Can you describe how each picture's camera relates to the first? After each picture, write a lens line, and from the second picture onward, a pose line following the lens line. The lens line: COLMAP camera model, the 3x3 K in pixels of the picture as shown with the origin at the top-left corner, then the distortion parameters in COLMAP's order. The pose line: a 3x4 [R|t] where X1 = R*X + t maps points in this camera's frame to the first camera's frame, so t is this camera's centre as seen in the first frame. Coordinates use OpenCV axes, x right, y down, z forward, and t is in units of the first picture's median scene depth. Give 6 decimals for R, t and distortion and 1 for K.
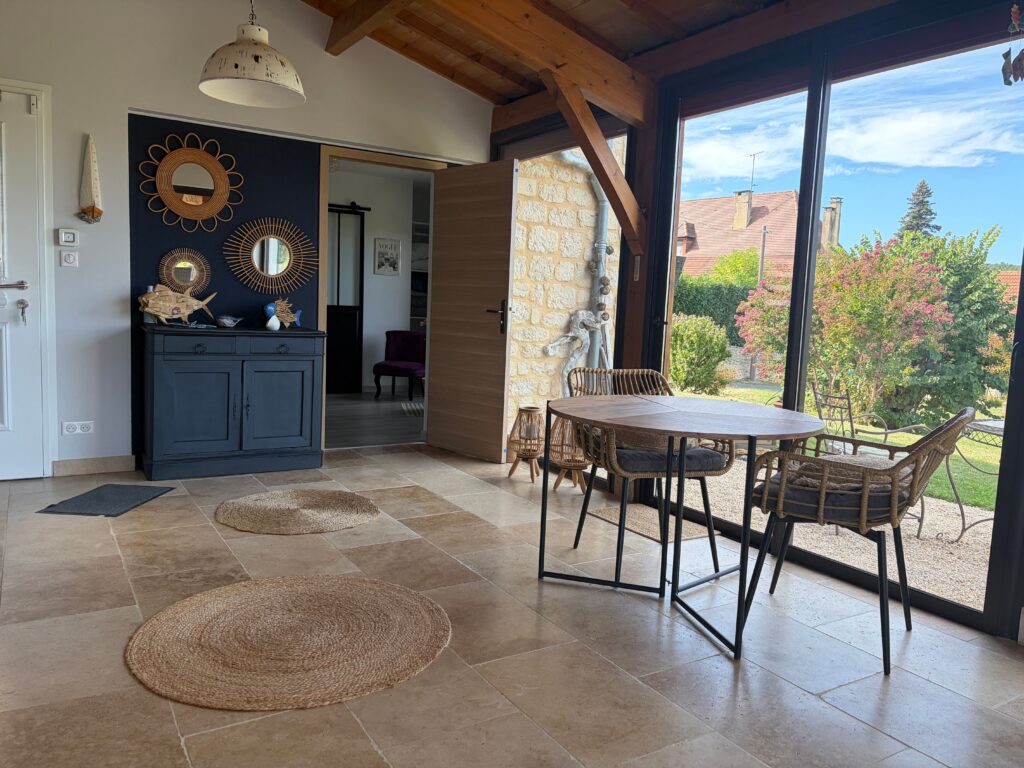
lens RADIAL K [[769.1, 0, 512.0], [0, 769.1, 384.0], [0, 0, 1]] dist [0.001376, 0.000857]
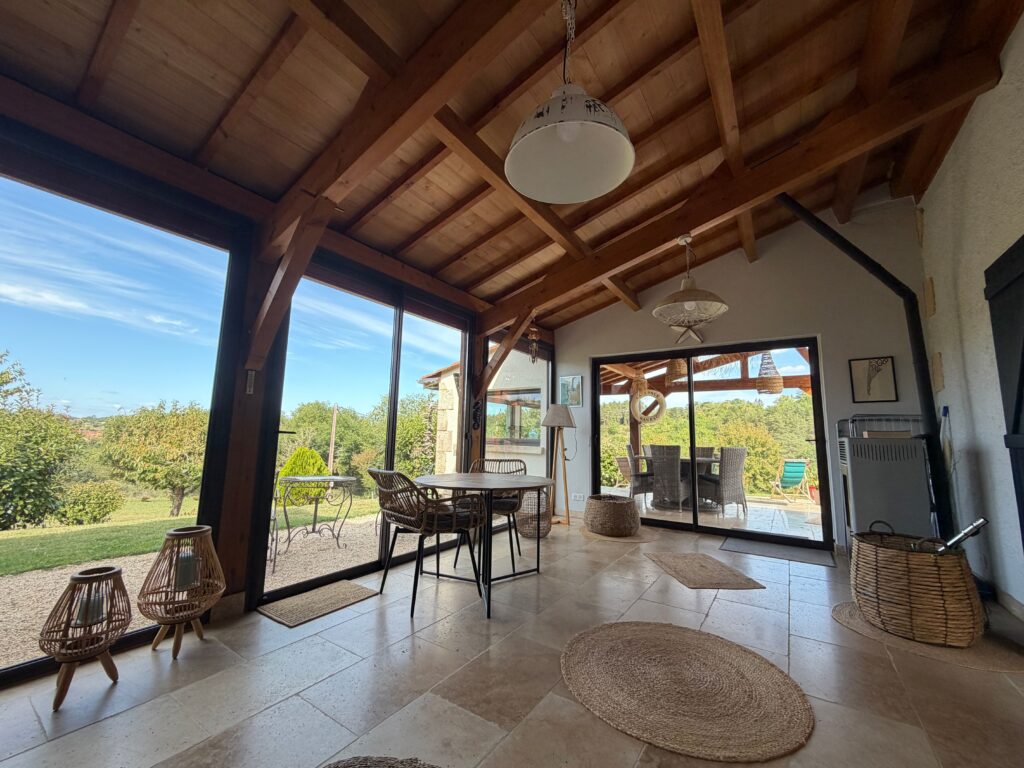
lens RADIAL K [[409.6, 0, 516.9], [0, 409.6, 380.6], [0, 0, 1]] dist [0.000995, -0.000129]
pose [[-0.419093, 0.072812, 0.905019, -0.649975], [0.061766, 0.996756, -0.051591, -0.133148], [-0.905840, 0.034278, -0.422231, 1.165515]]
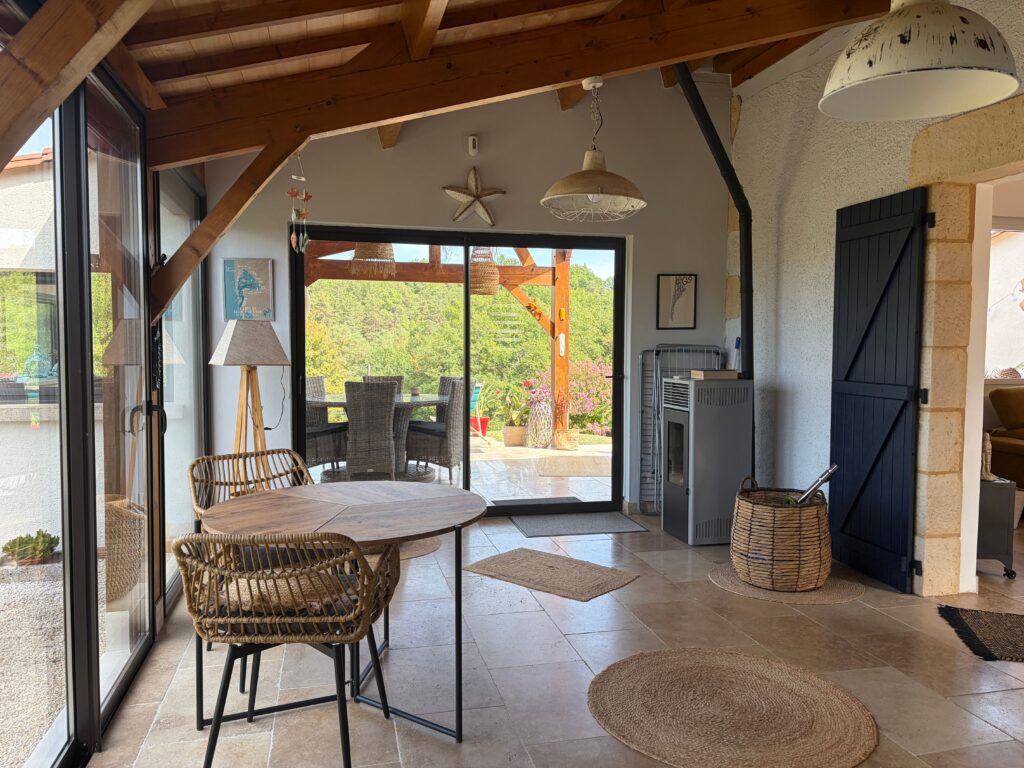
lens RADIAL K [[769.1, 0, 512.0], [0, 769.1, 384.0], [0, 0, 1]] dist [0.001376, 0.000857]
pose [[-0.948143, -0.067842, 0.310521, -0.332323], [-0.012920, 0.984375, 0.175613, -0.222514], [-0.317583, 0.162494, -0.934204, 1.467800]]
